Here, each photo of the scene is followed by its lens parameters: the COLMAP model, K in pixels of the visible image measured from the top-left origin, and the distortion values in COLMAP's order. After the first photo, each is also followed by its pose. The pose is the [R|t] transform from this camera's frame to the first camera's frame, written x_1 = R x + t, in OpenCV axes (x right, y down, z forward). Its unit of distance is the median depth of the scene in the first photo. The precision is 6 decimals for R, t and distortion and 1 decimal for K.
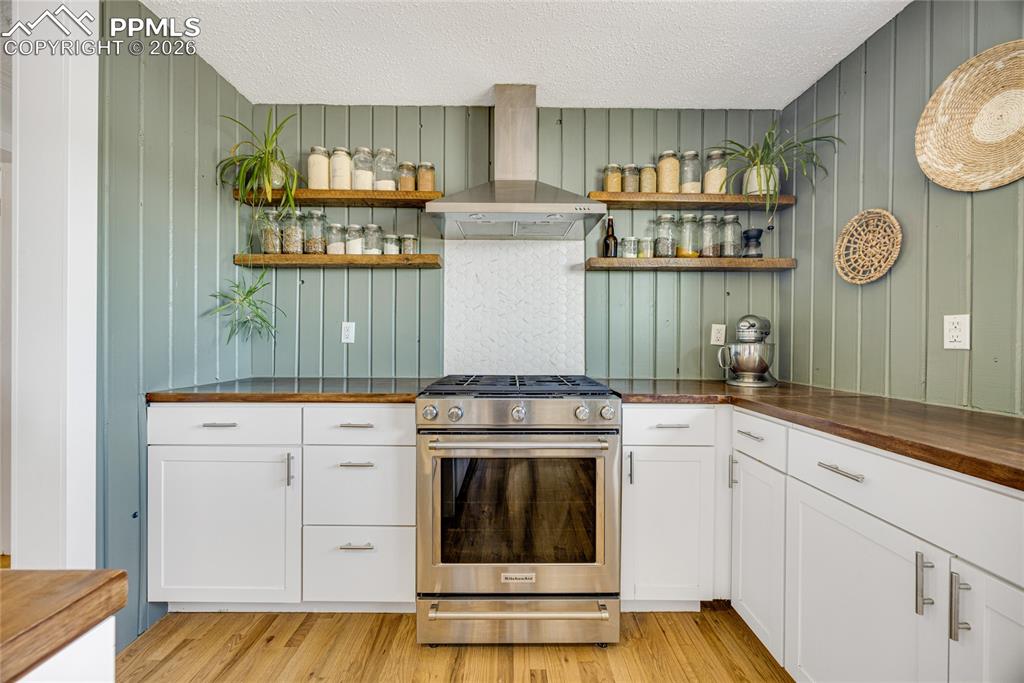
lens RADIAL K [[392.5, 0, 515.2], [0, 392.5, 339.4], [0, 0, 1]] dist [0.001106, -0.000277]
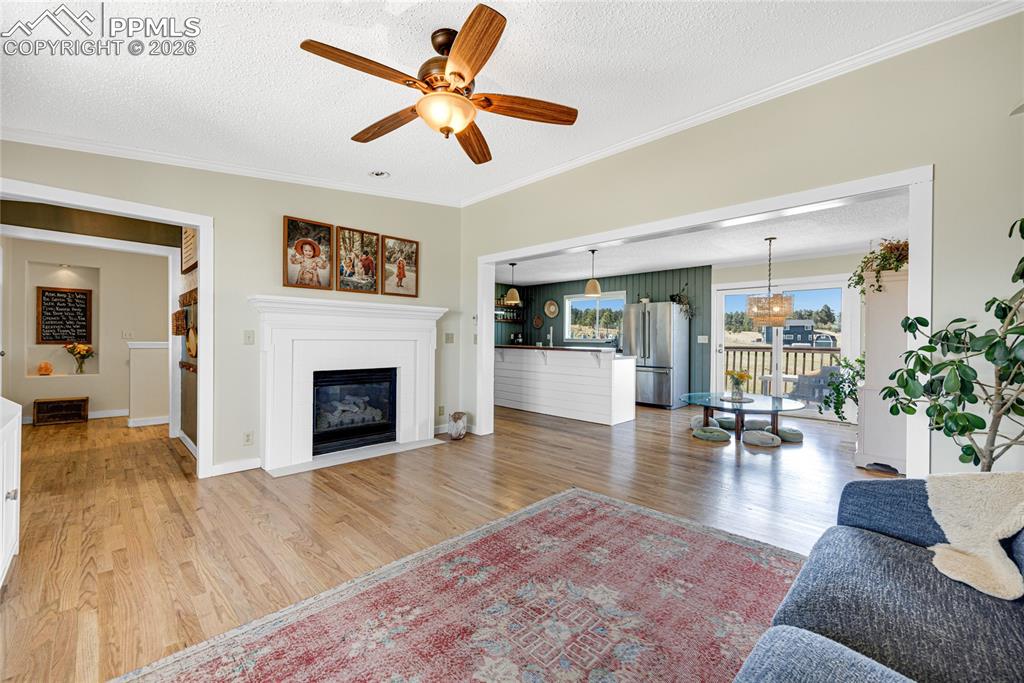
lens RADIAL K [[412.6, 0, 508.9], [0, 412.6, 339.5], [0, 0, 1]] dist [0.008343, -0.000771]
pose [[0.730821, -0.007071, 0.682533, -2.775451], [-0.001525, 0.999927, 0.011991, -0.034229], [-0.682568, -0.009804, 0.730756, -2.444661]]
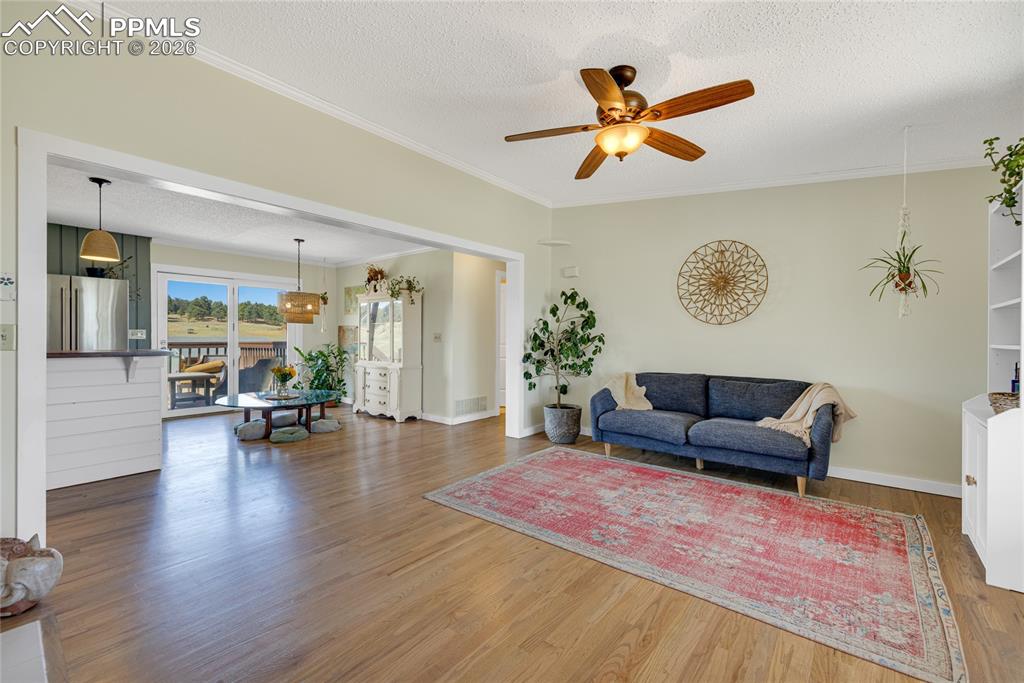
lens RADIAL K [[431.6, 0, 512.0], [0, 431.6, 338.7], [0, 0, 1]] dist [0.005041, -0.000050]
pose [[-0.754669, -0.016876, 0.655888, -2.756758], [-0.014705, 0.999853, 0.008807, -0.028221], [-0.655941, -0.002998, -0.754807, -0.539951]]
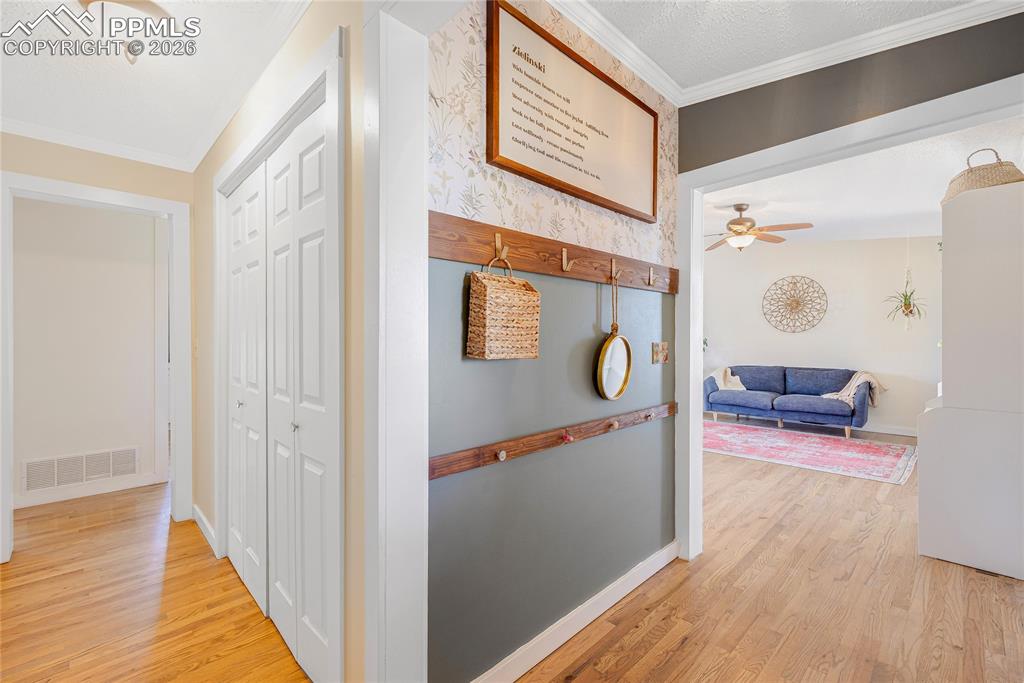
lens RADIAL K [[453.8, 0, 511.5], [0, 453.8, 341.6], [0, 0, 1]] dist [0.010271, 0.000613]
pose [[-0.687528, -0.013961, 0.726024, -3.103594], [-0.005881, 0.999889, 0.013658, -0.060109], [-0.726134, 0.005121, -0.687534, 0.849643]]
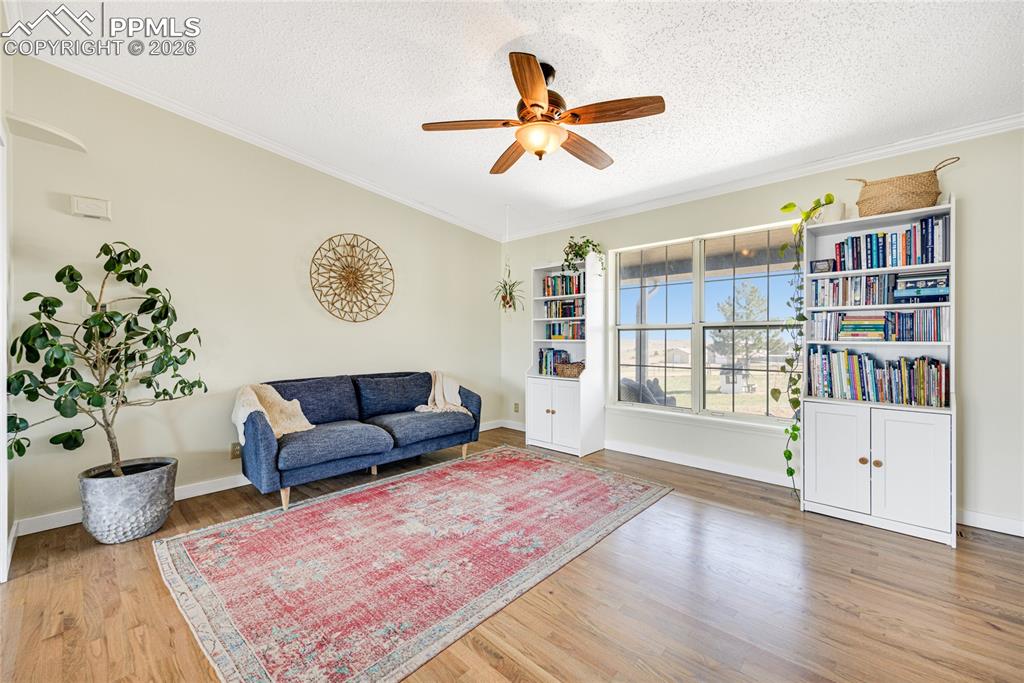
lens RADIAL K [[412.6, 0, 516.9], [0, 412.6, 345.4], [0, 0, 1]] dist [0.008343, -0.000771]
pose [[-0.696678, 0.000872, -0.717383, -1.364003], [-0.009022, 0.999910, 0.009977, -0.011761], [0.717327, 0.013423, -0.696607, -0.882439]]
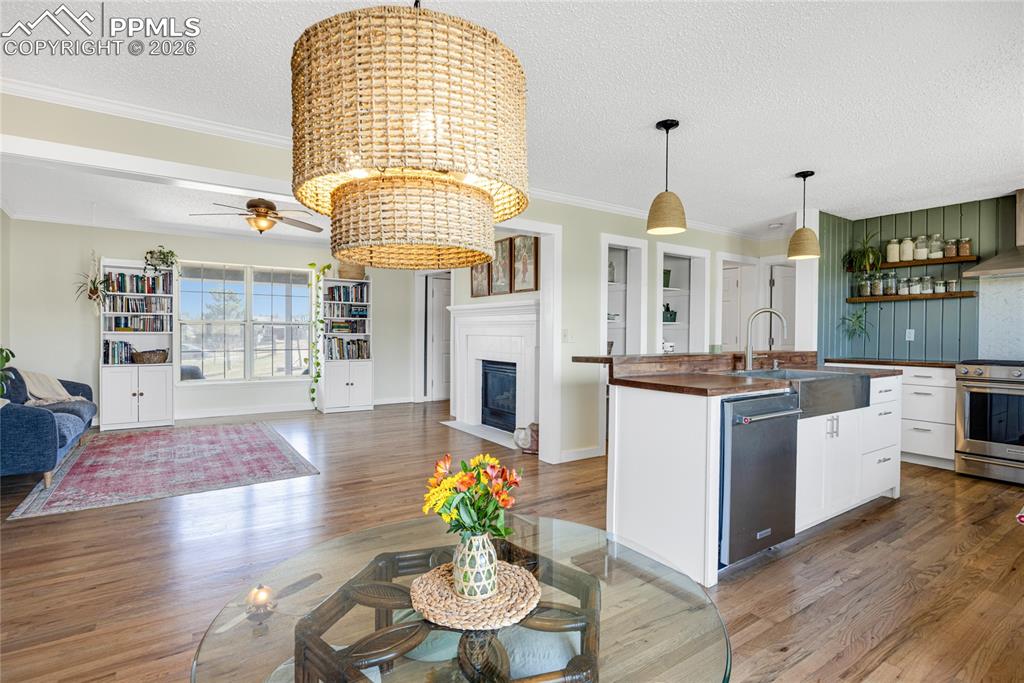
lens RADIAL K [[494.4, 0, 510.7], [0, 494.4, 339.0], [0, 0, 1]] dist [-0.008440, -0.001611]
pose [[0.543604, 0.006093, -0.839320, 0.511939], [-0.004155, 0.999981, 0.004569, -0.002038], [0.839331, 0.001004, 0.543619, -1.903223]]
